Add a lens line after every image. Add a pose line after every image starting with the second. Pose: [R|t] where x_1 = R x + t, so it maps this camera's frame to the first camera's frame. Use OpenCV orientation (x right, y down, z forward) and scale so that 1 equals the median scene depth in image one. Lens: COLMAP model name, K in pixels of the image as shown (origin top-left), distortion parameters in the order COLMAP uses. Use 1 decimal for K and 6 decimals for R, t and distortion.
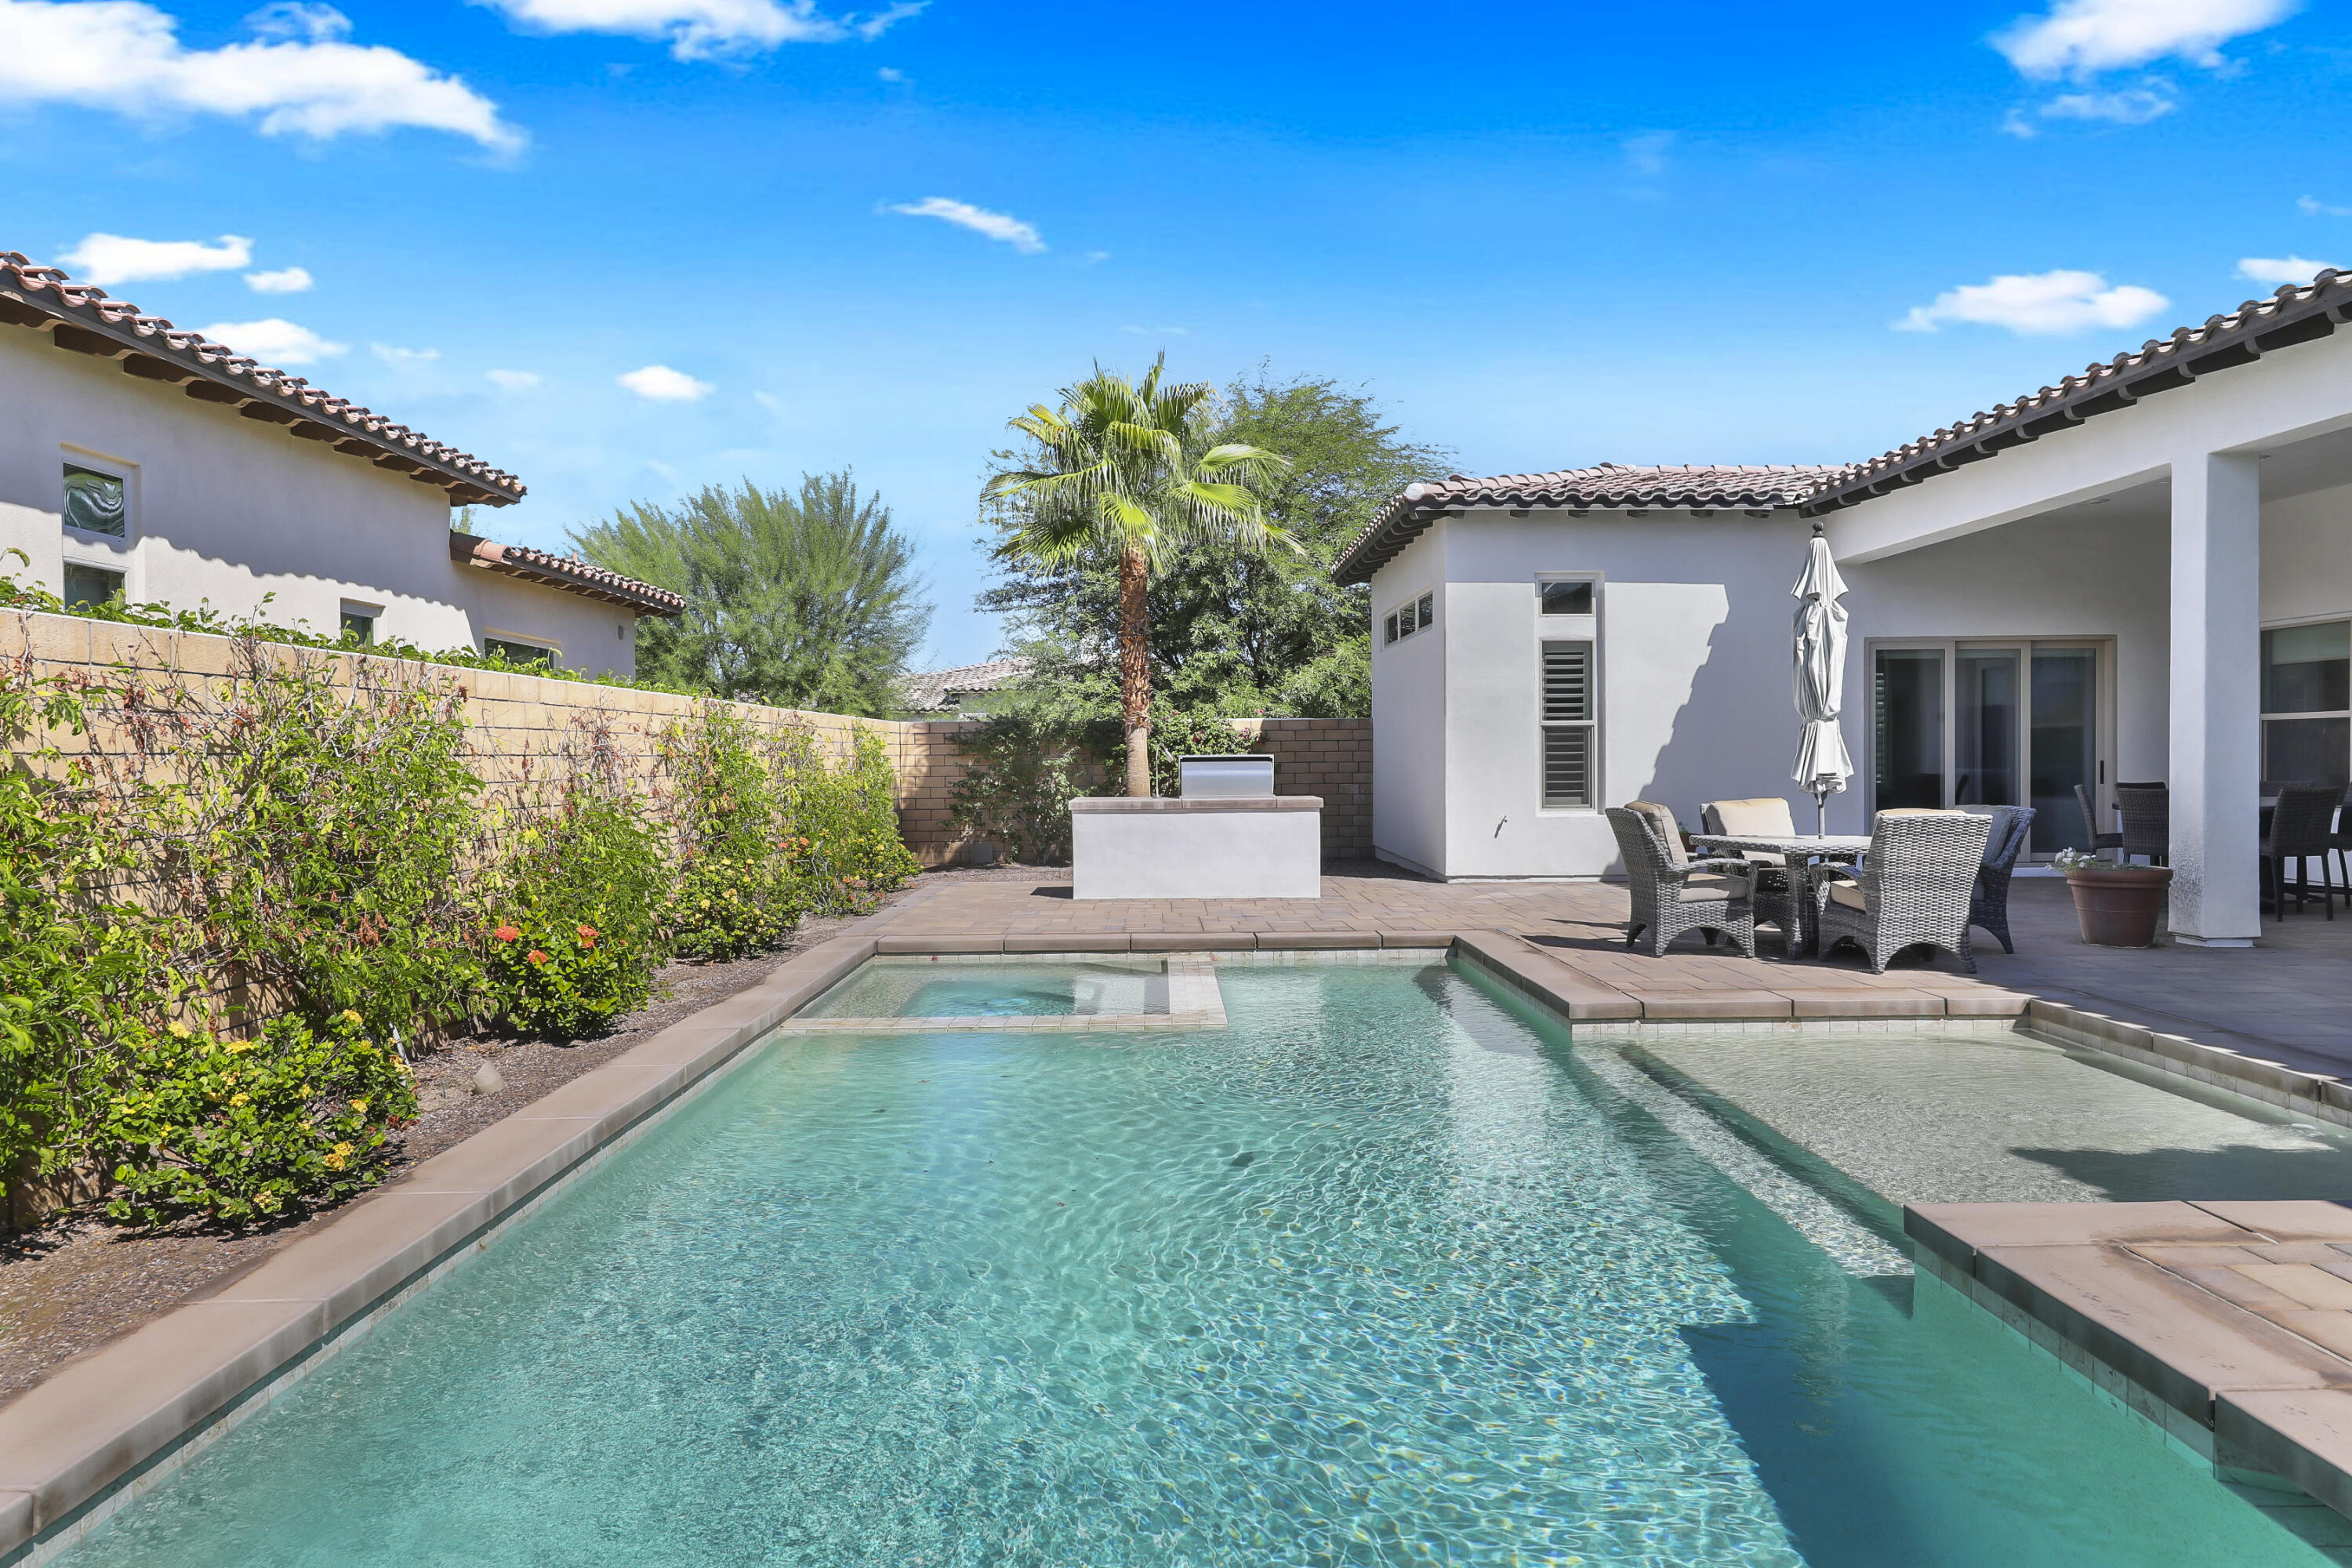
lens RADIAL K [[1487.1, 0, 1191.1], [0, 1487.1, 788.2], [0, 0, 1]] dist [0.015998, -0.000244]
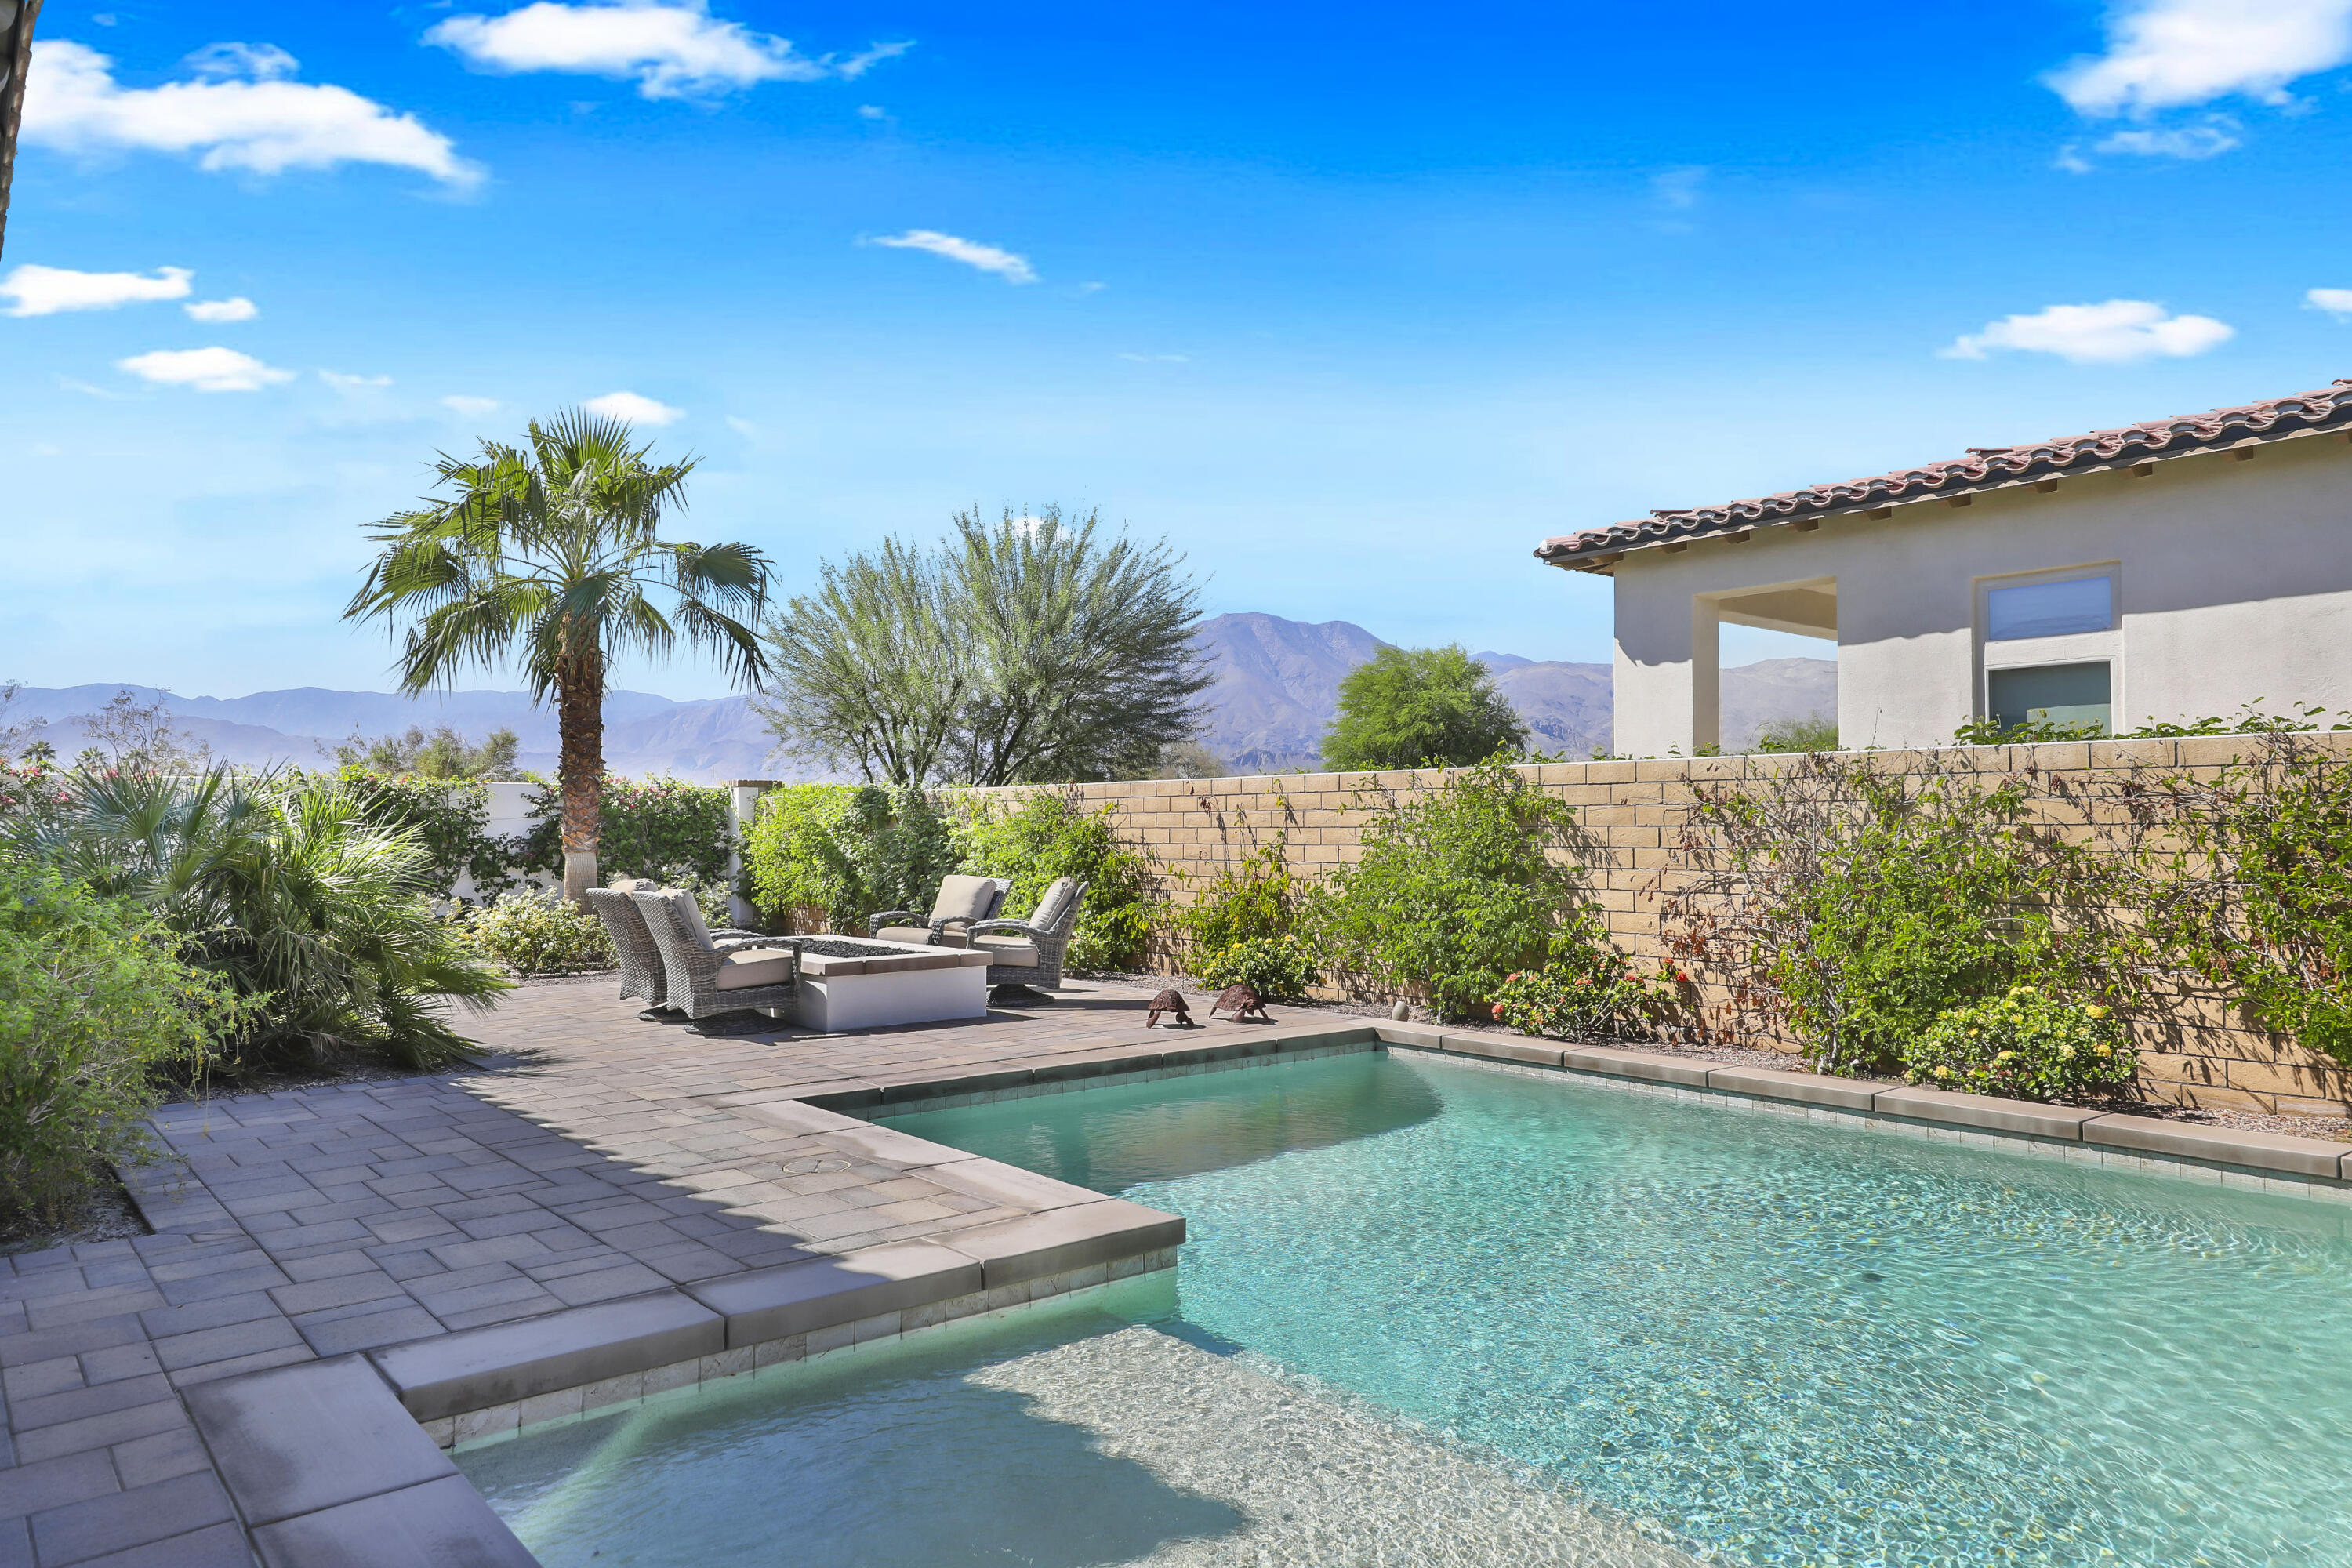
lens RADIAL K [[1487.1, 0, 1191.1], [0, 1487.1, 788.2], [0, 0, 1]] dist [0.015998, -0.000244]
pose [[-0.768150, -0.011444, -0.640168, 0.500222], [-0.008073, 0.999934, -0.008189, -0.019450], [0.640219, -0.001122, -0.768191, 0.770343]]
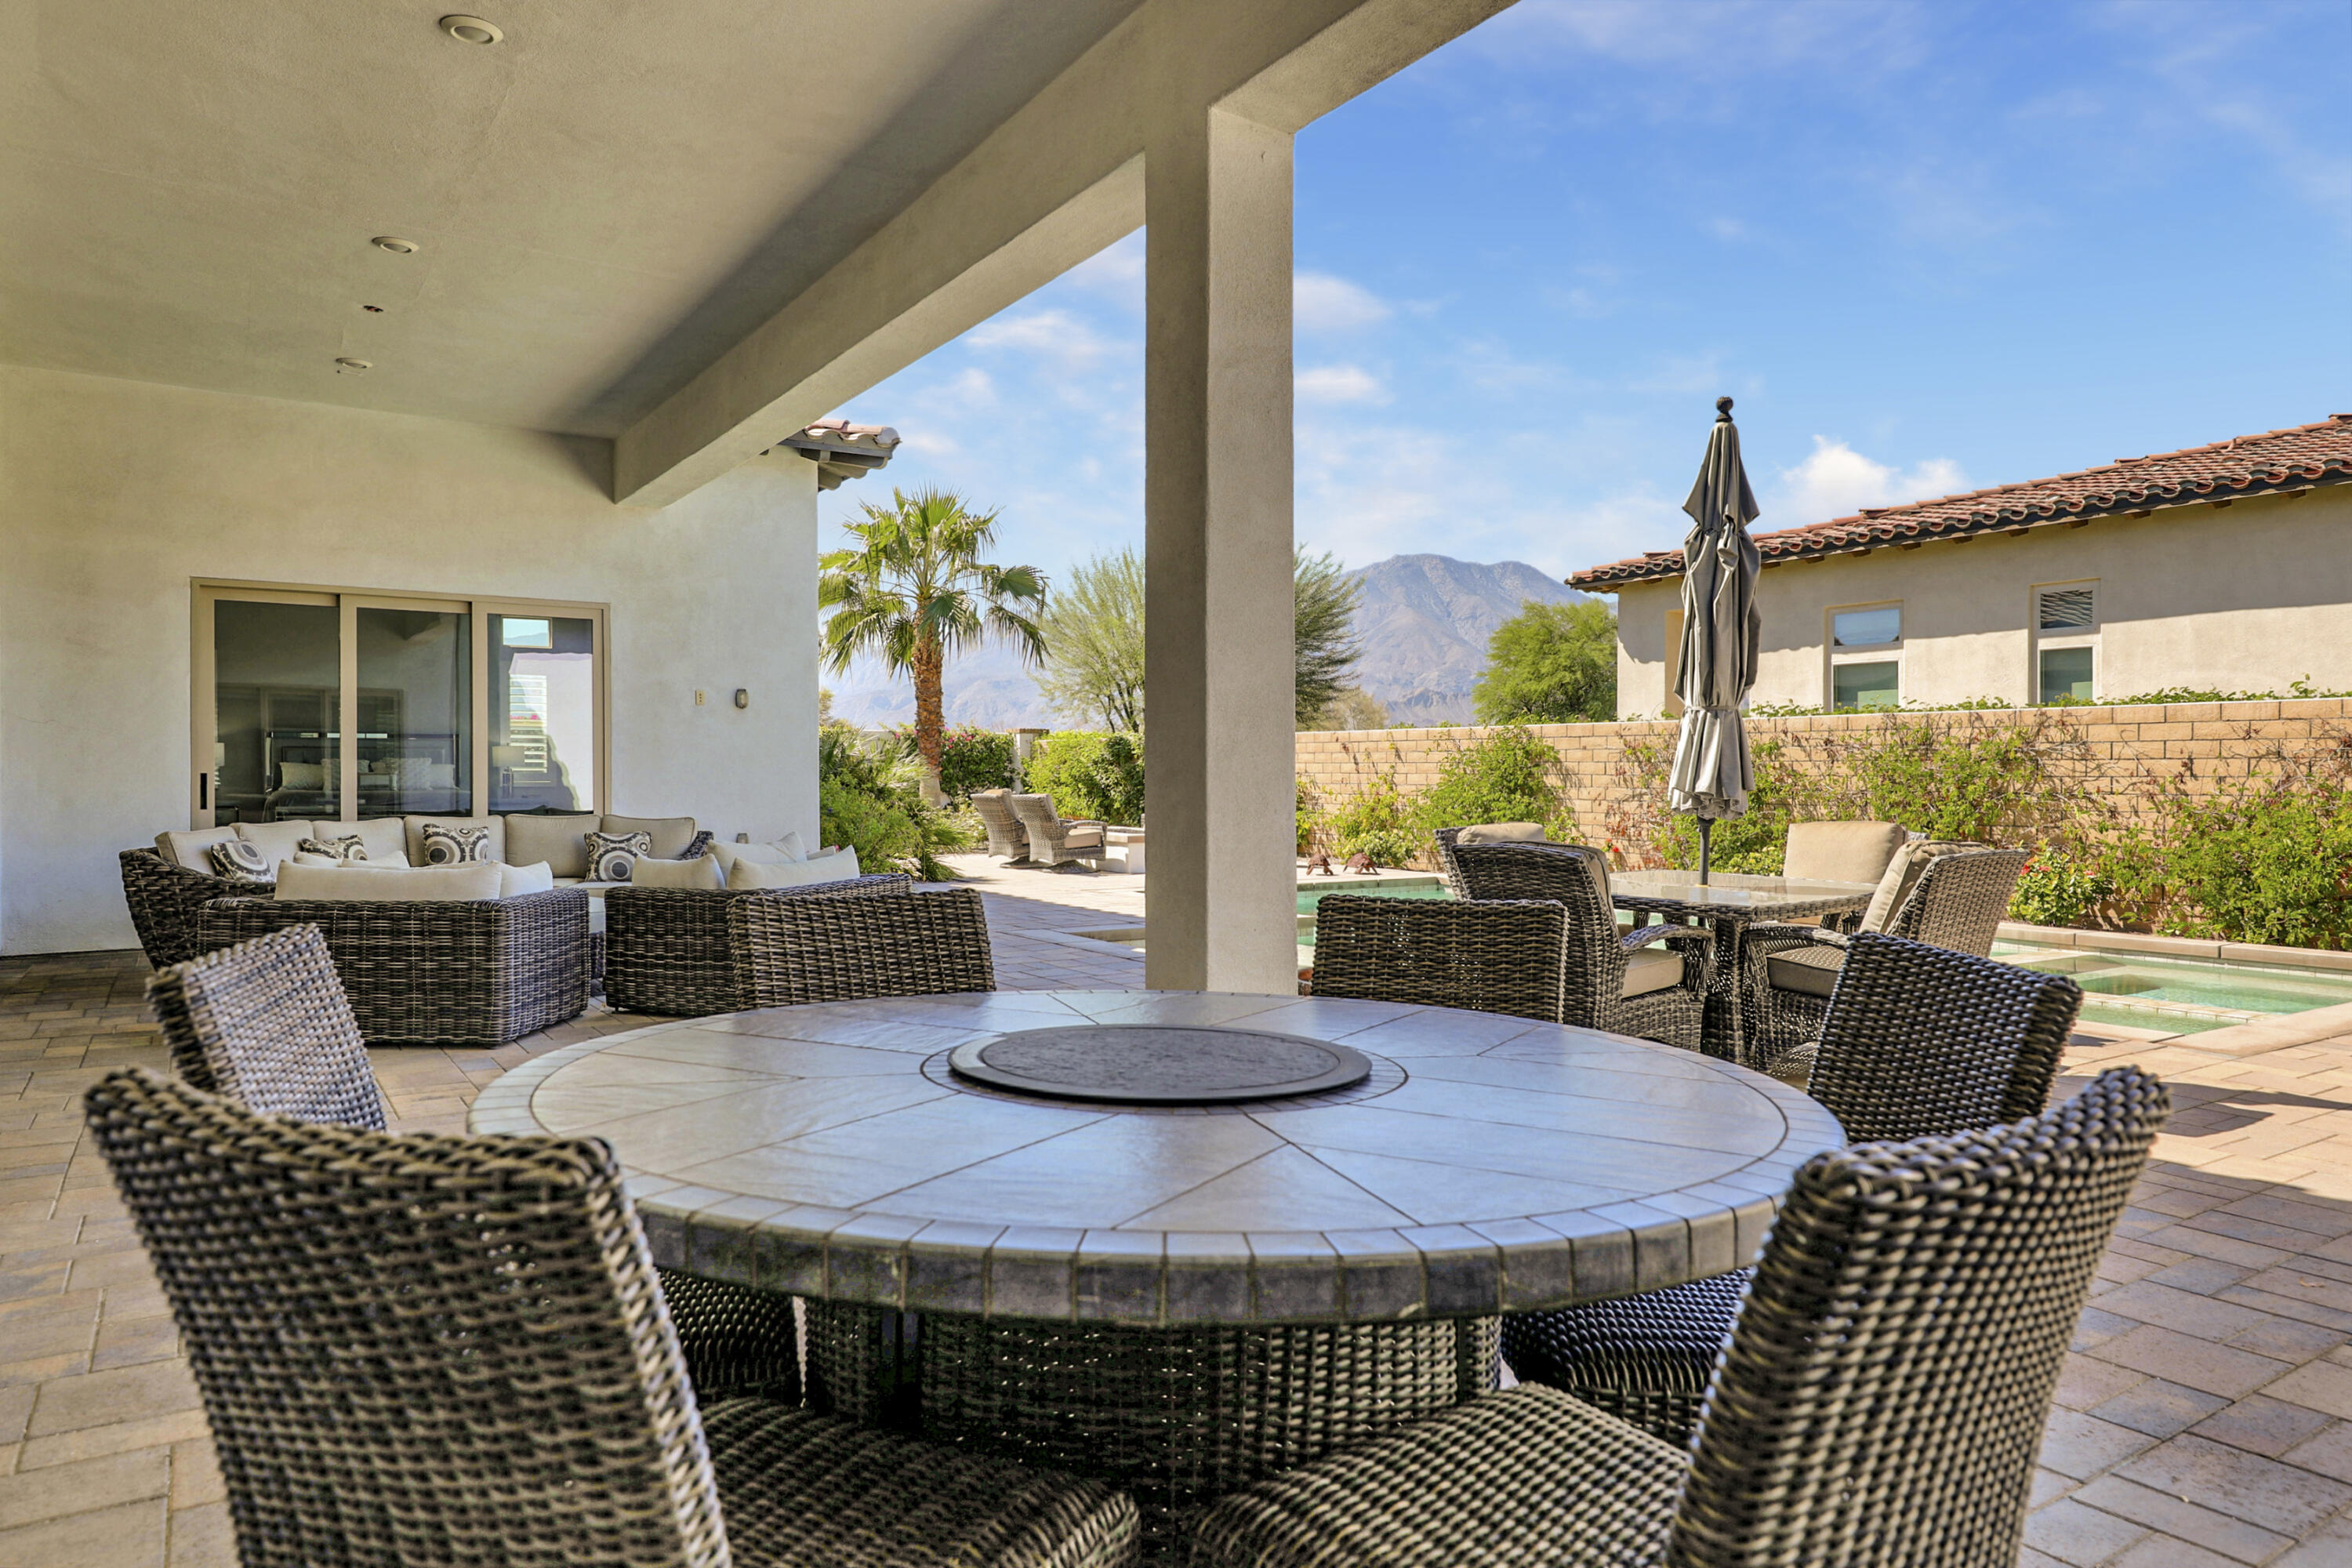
lens RADIAL K [[1456.0, 0, 1220.9], [0, 1456.0, 790.9], [0, 0, 1]] dist [0.001154, 0.000041]
pose [[-0.826060, 0.011842, -0.563458, 0.907973], [-0.009867, 0.999322, 0.035468, -0.026273], [0.563496, 0.034859, -0.825383, 1.311893]]
